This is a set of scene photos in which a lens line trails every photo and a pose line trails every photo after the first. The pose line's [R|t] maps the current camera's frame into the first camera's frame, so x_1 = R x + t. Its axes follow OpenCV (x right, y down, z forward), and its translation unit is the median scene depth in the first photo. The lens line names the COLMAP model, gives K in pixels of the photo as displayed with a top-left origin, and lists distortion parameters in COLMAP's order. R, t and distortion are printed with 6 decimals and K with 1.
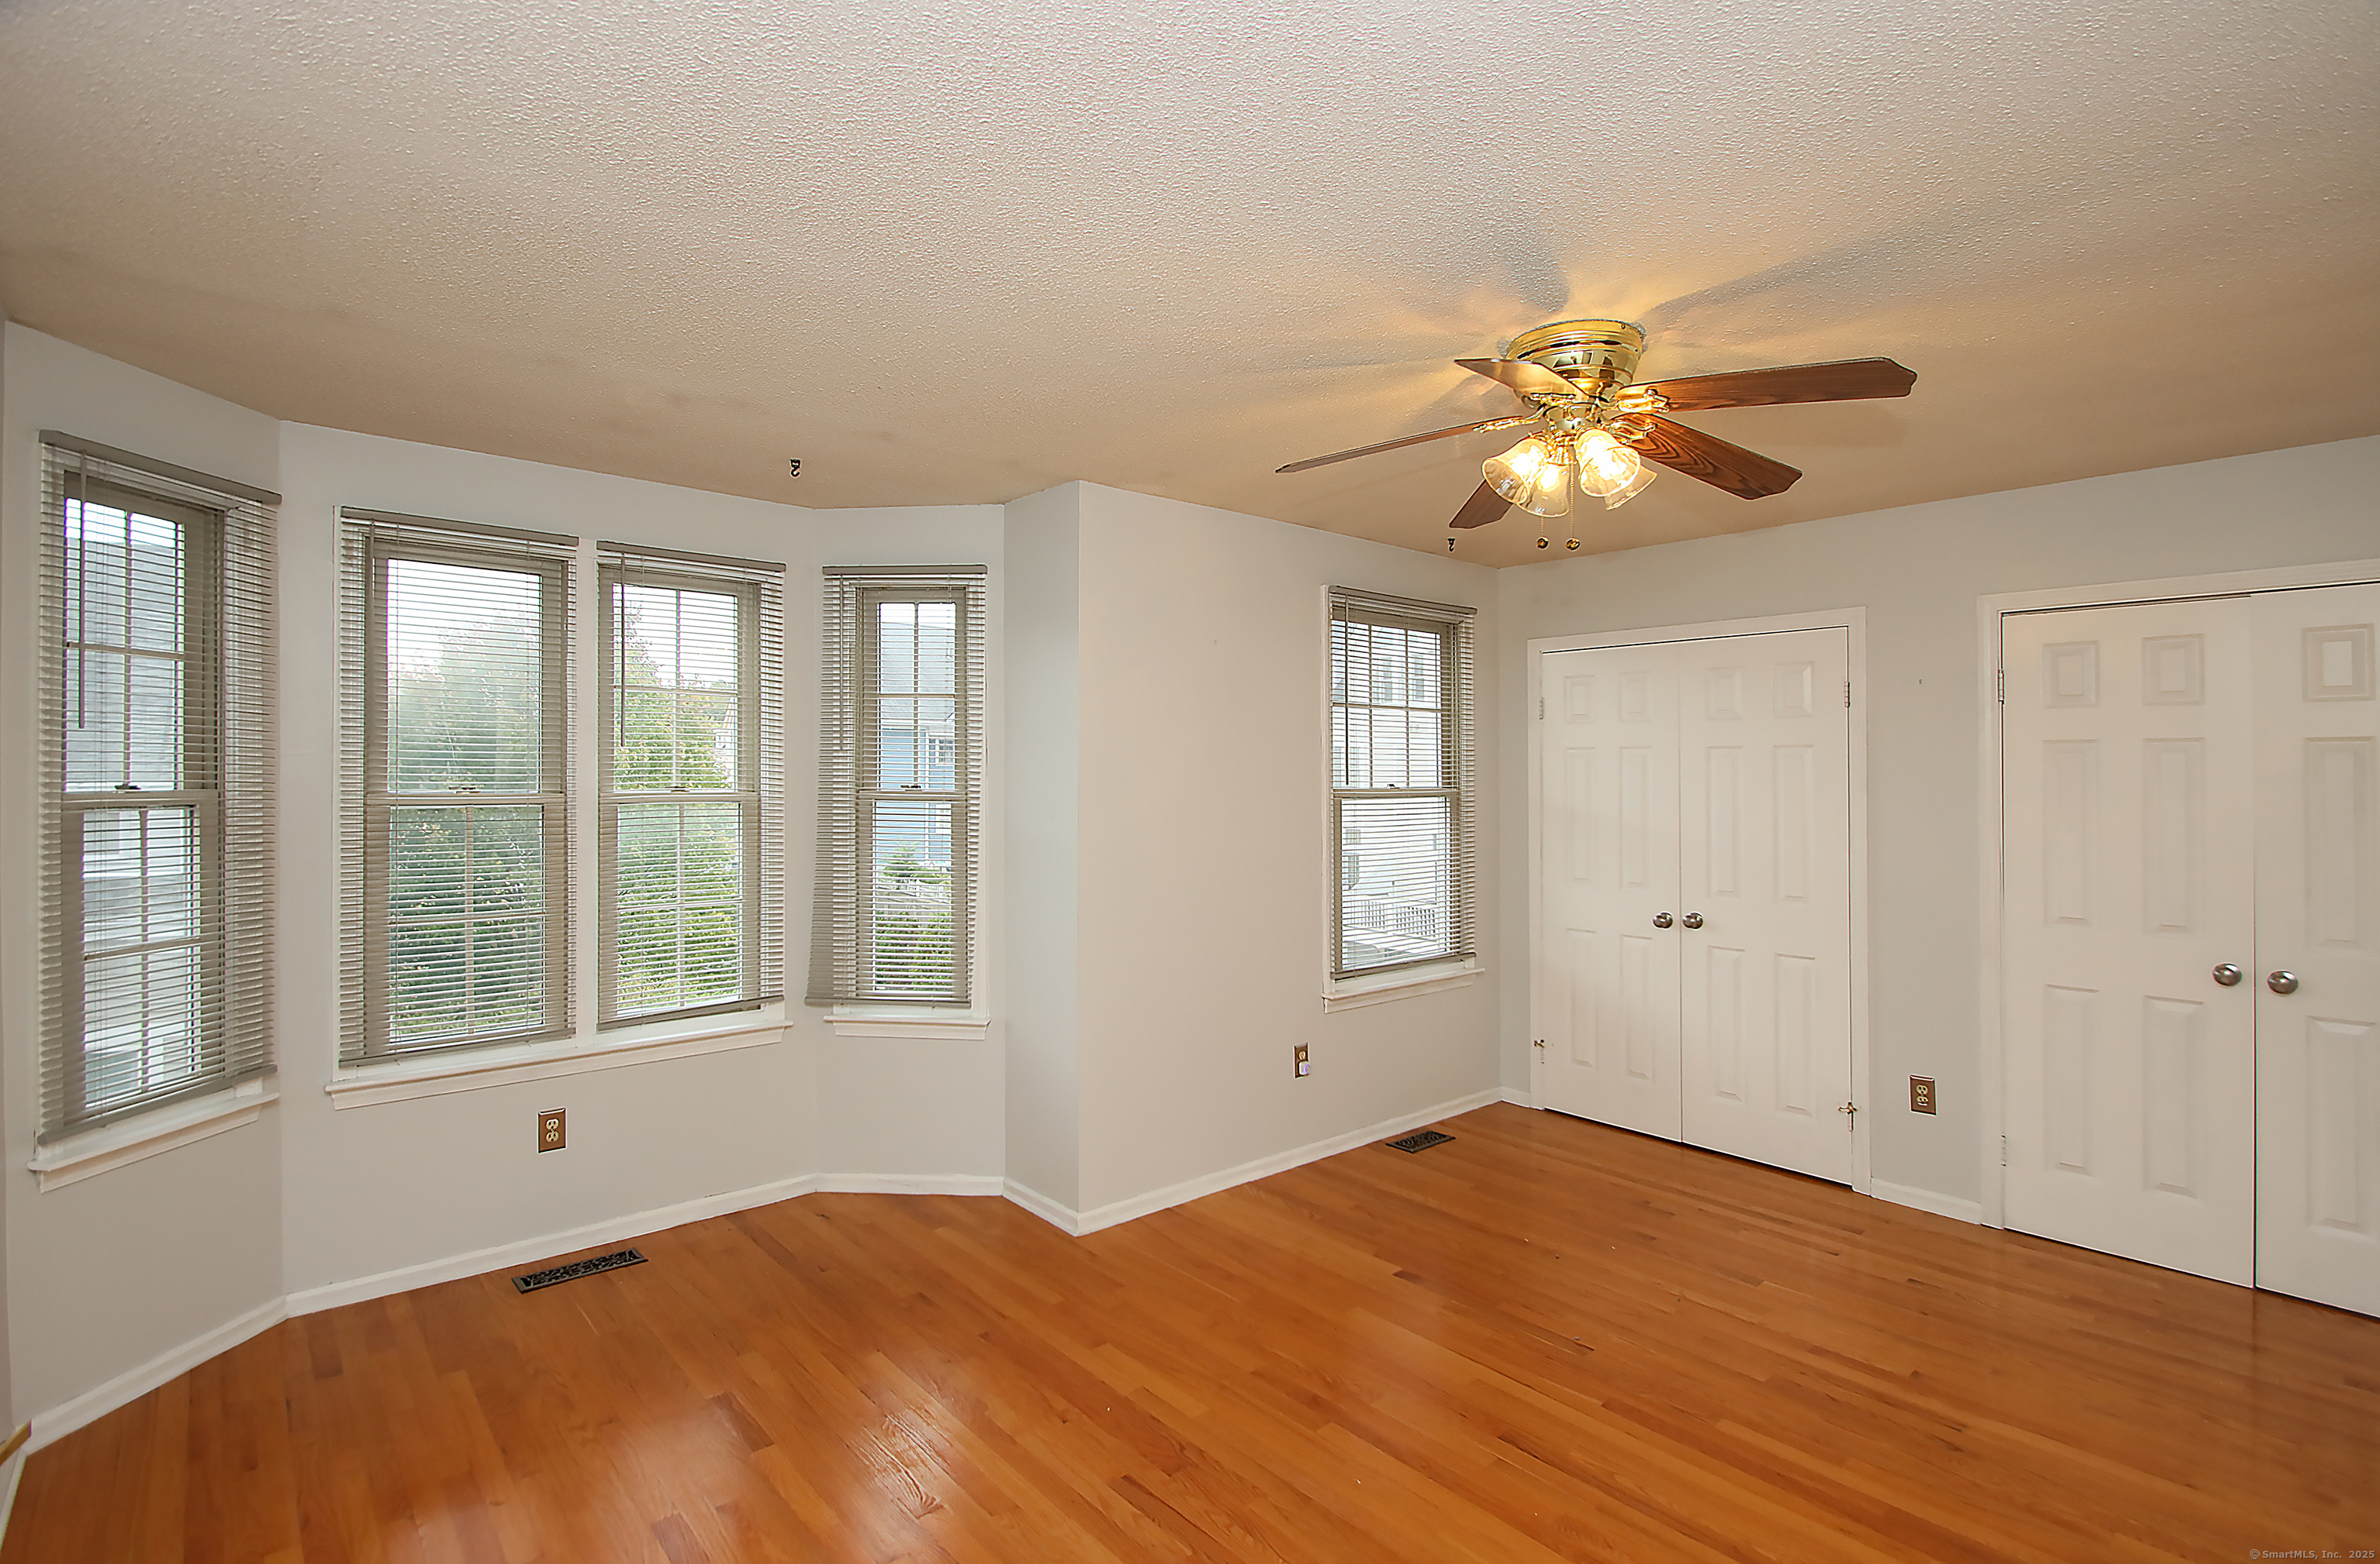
lens RADIAL K [[1125.3, 0, 1194.4], [0, 1125.3, 793.0], [0, 0, 1]] dist [0.010838, -0.014671]
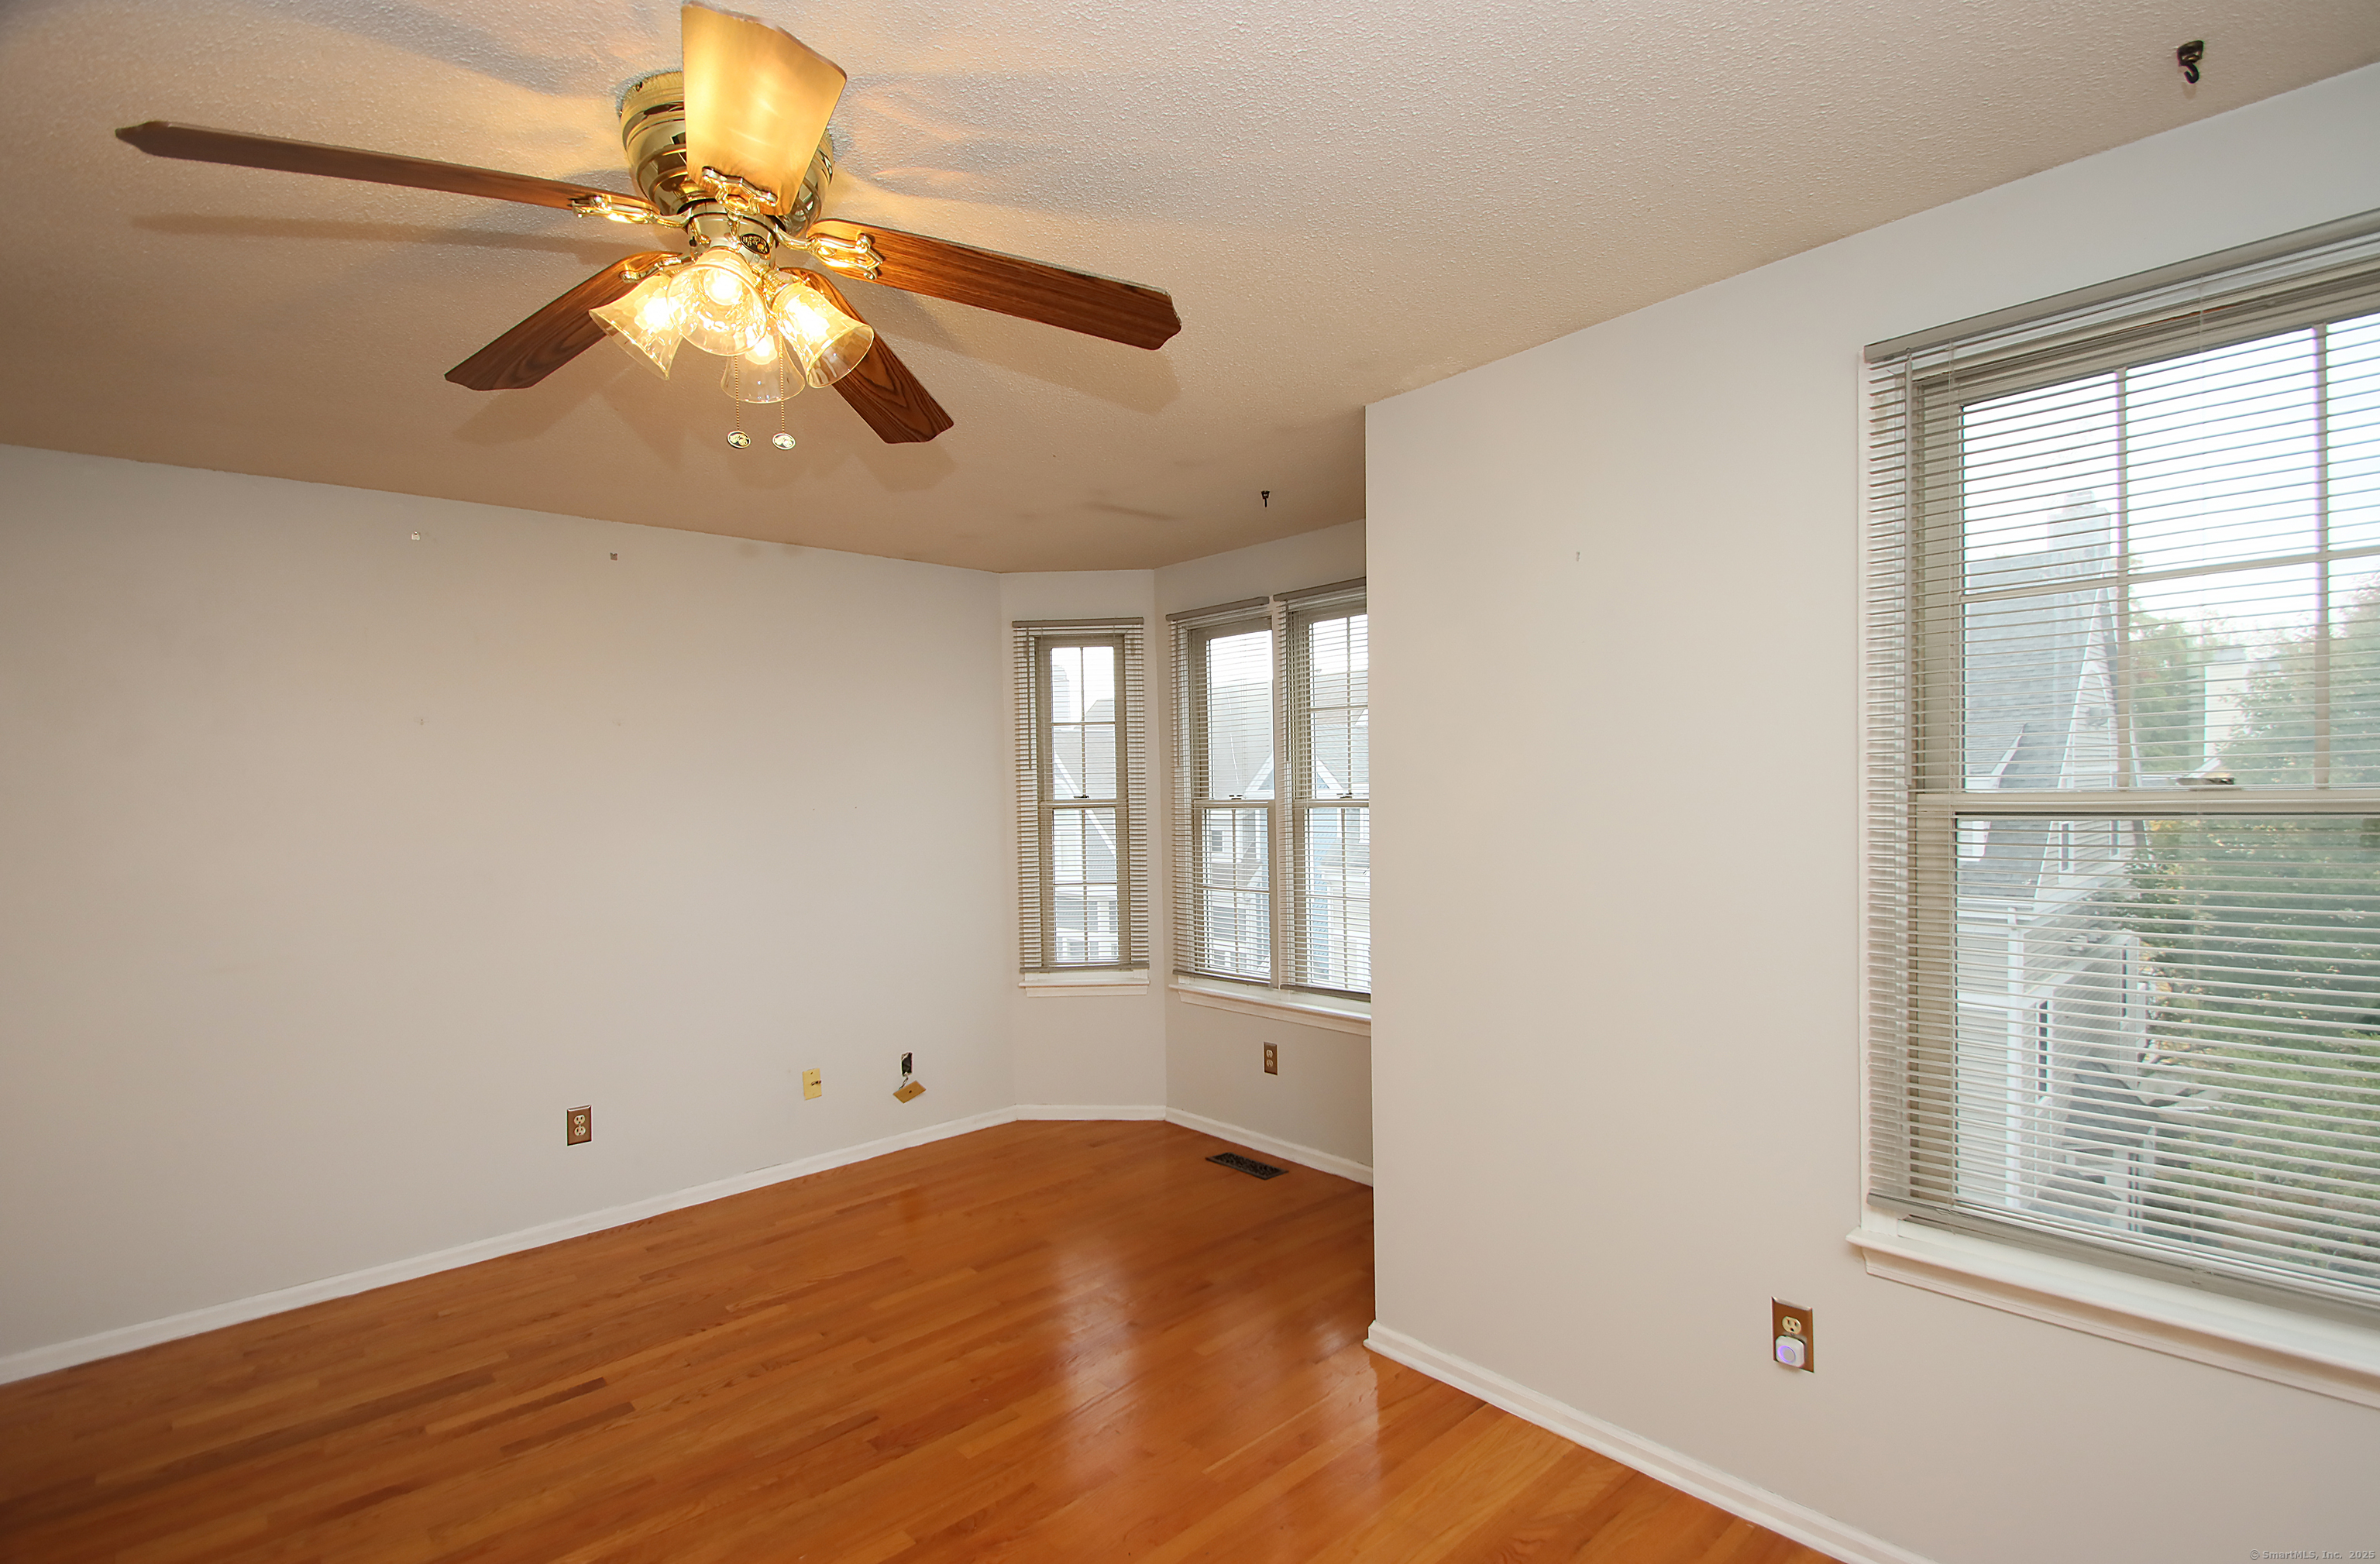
lens RADIAL K [[1125.3, 0, 1200.9], [0, 1125.3, 814.7], [0, 0, 1]] dist [0.010838, -0.014671]
pose [[0.029331, 0.020892, -0.999351, 0.718219], [0.009026, 0.999735, 0.021165, -0.009922], [0.999529, -0.009641, 0.029135, 0.881891]]
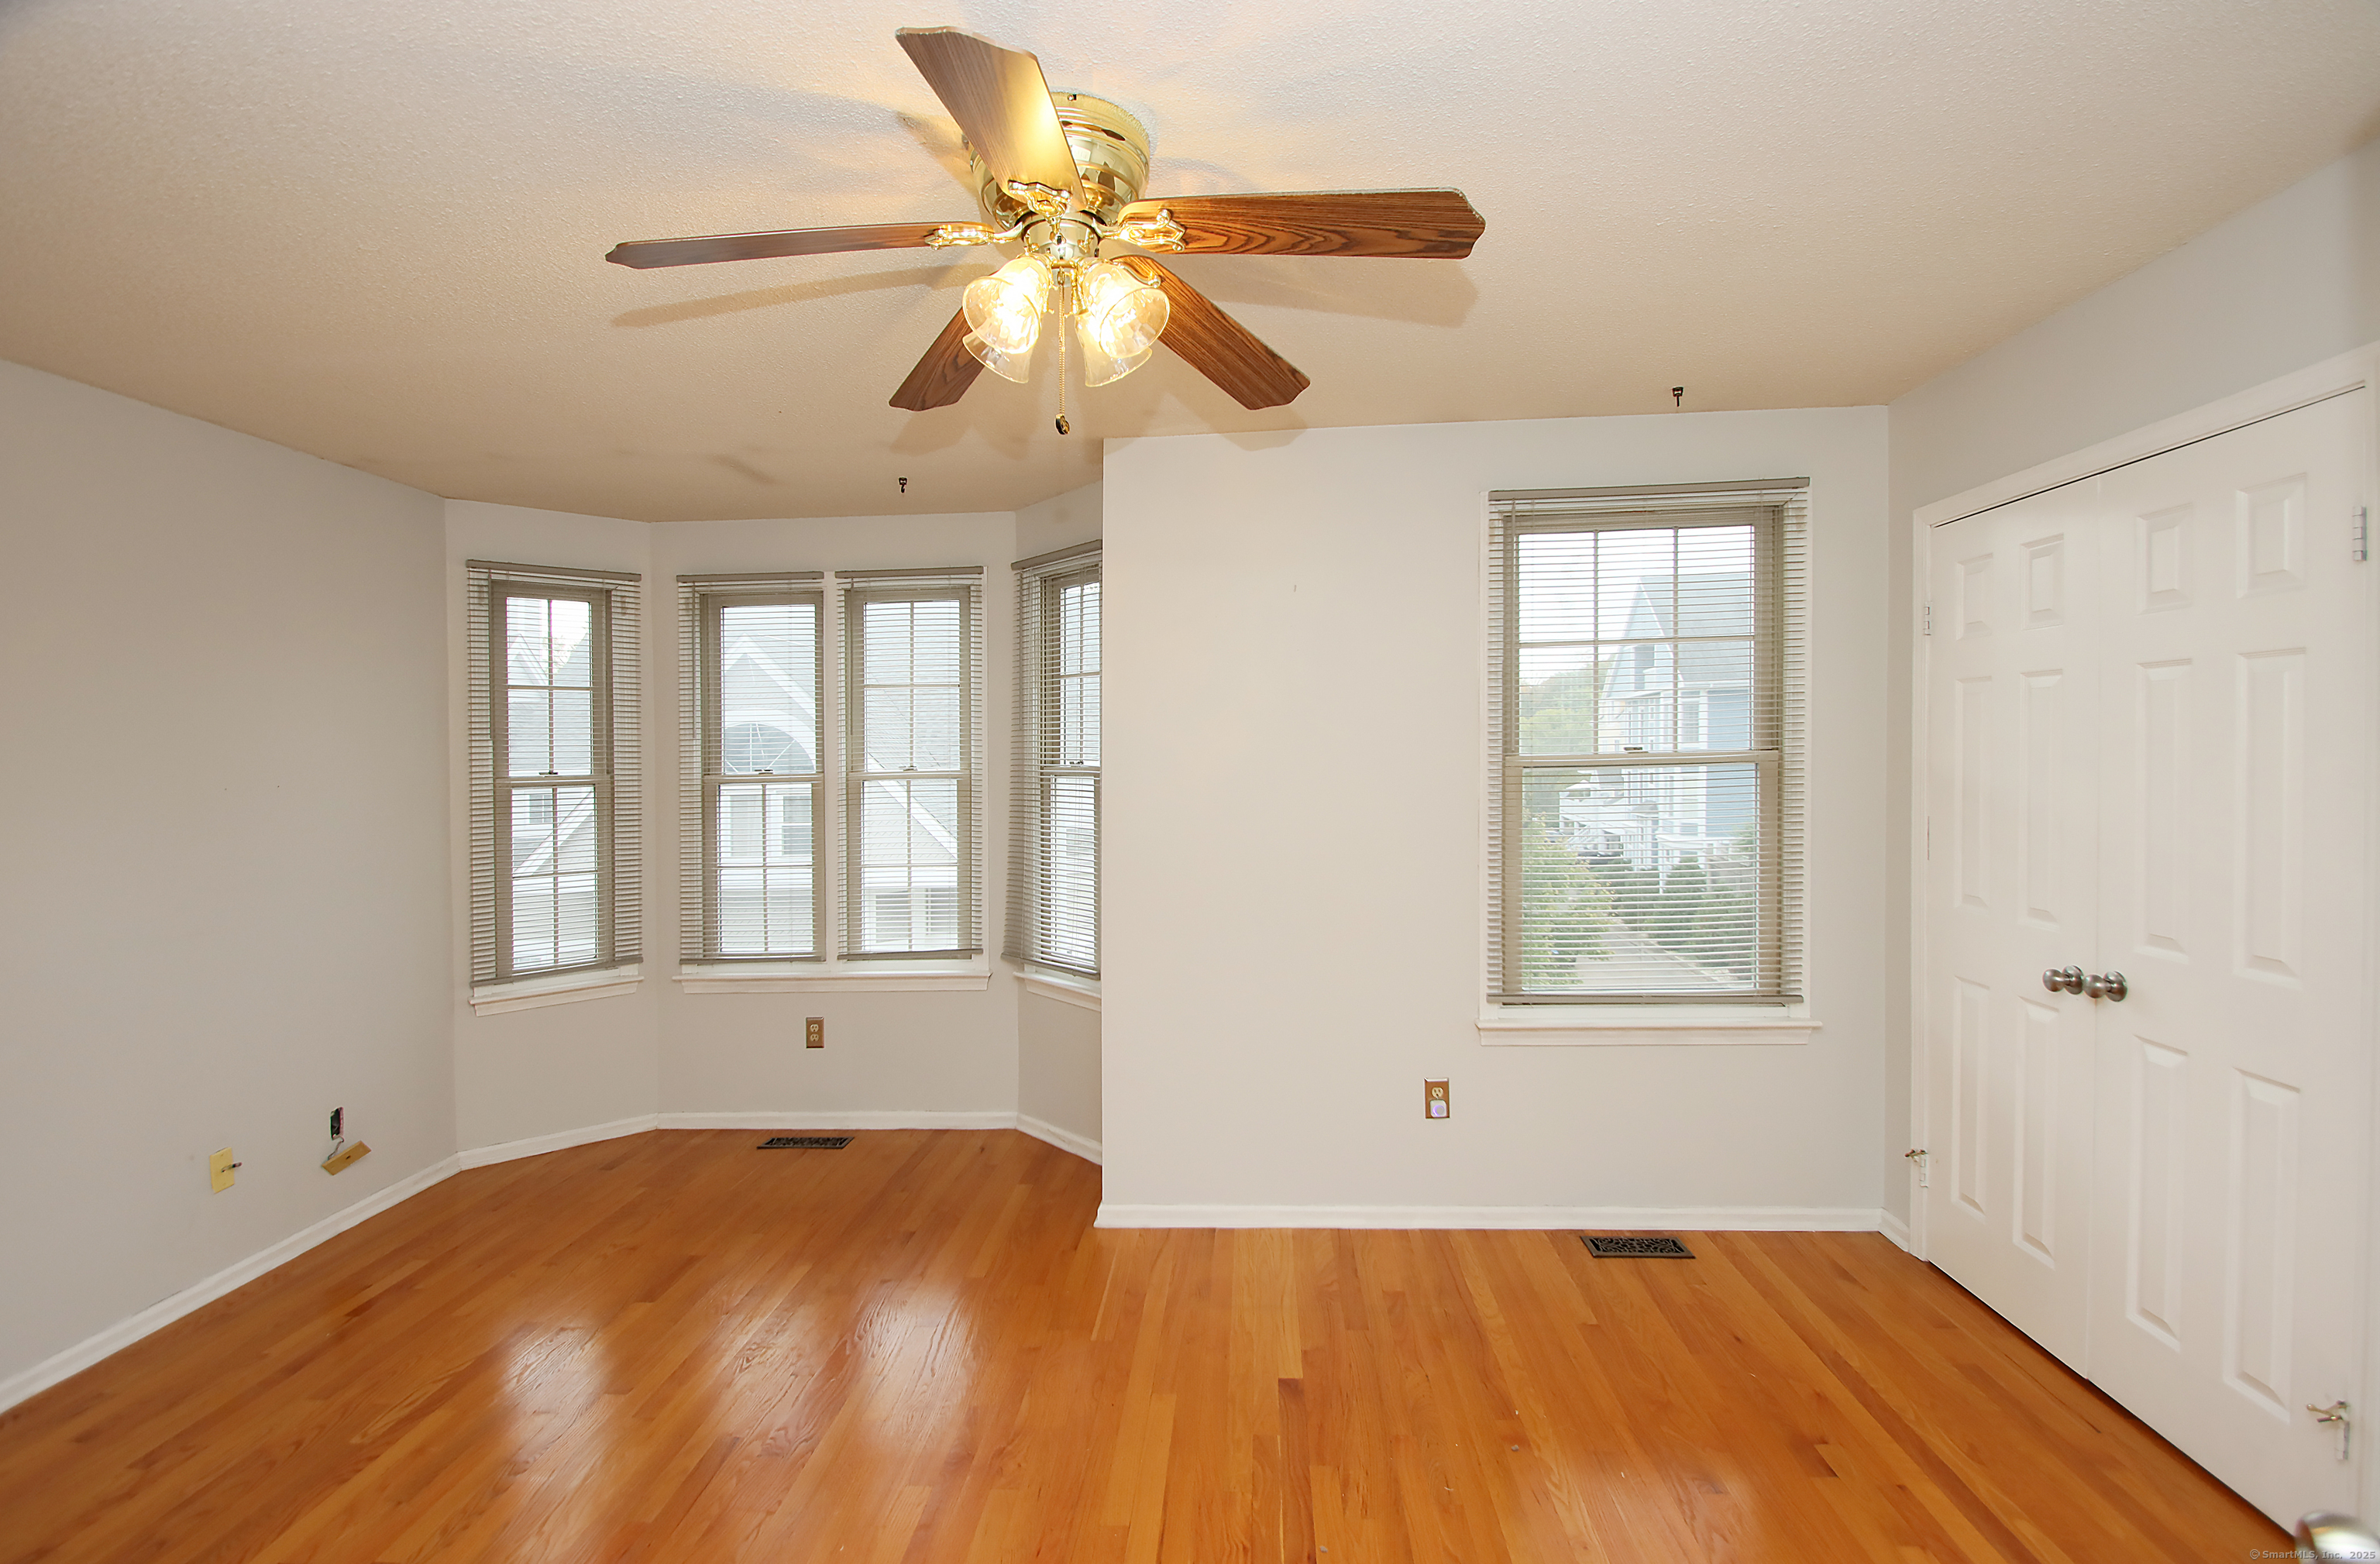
lens RADIAL K [[1125.3, 0, 1203.2], [0, 1125.3, 787.0], [0, 0, 1]] dist [0.010838, -0.014671]
pose [[0.714119, 0.002613, -0.700020, 0.655540], [0.015416, 0.999692, 0.019458, -0.001874], [0.699855, -0.024687, 0.713858, 0.392776]]
